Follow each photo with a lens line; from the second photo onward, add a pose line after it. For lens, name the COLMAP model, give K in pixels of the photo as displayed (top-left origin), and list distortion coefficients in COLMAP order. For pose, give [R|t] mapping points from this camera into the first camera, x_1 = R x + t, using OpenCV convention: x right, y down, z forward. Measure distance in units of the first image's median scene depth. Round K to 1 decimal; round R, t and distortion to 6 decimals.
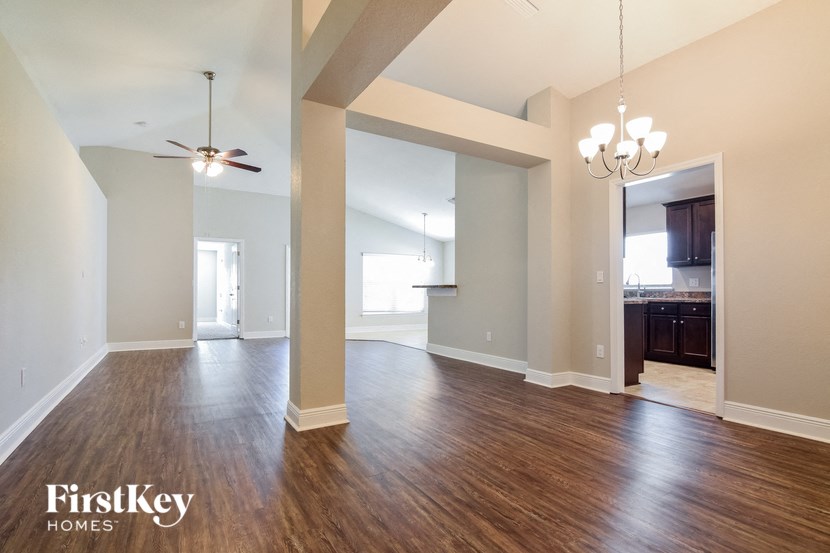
lens RADIAL K [[409.8, 0, 414.9], [0, 409.8, 287.9], [0, 0, 1]] dist [0.000283, 0.000179]
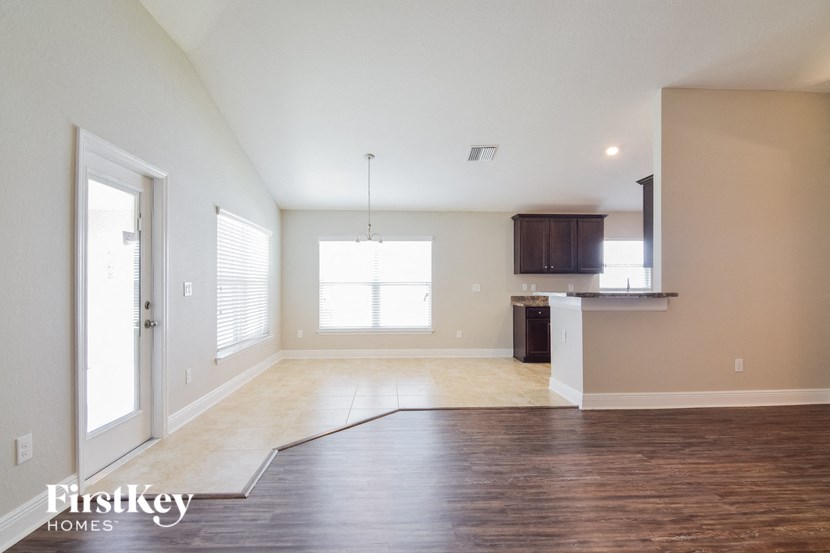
lens RADIAL K [[409.8, 0, 414.9], [0, 409.8, 287.9], [0, 0, 1]] dist [0.000283, 0.000179]
pose [[0.462426, 0.007360, 0.886627, -0.491462], [-0.007619, 0.999962, -0.004327, -0.006737], [-0.886625, -0.004754, 0.462464, 0.799794]]
